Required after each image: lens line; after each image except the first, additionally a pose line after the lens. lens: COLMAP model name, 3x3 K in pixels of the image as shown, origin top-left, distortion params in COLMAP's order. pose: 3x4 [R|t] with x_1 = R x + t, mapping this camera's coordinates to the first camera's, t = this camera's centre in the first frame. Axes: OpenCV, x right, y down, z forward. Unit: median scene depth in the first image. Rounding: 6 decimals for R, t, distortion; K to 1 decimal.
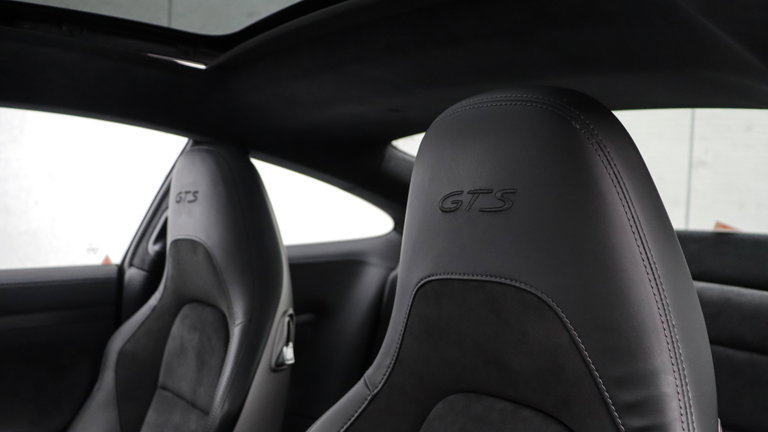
lens RADIAL K [[810.6, 0, 384.0], [0, 810.6, 216.0], [0, 0, 1]] dist [-0.148379, -0.000797]
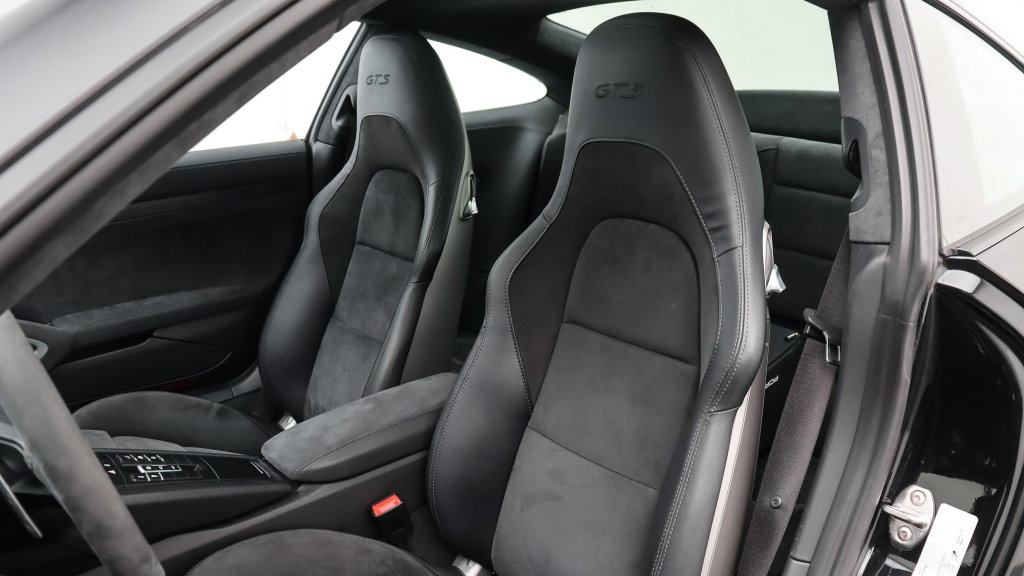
lens RADIAL K [[856.4, 0, 512.0], [0, 856.4, 288.0], [0, 0, 1]] dist [-0.164852, 0.158917]
pose [[0.999227, -0.027136, -0.028452, -0.021756], [0.033227, 0.969687, 0.242082, -0.020763], [0.021020, -0.242840, 0.969839, -0.271521]]
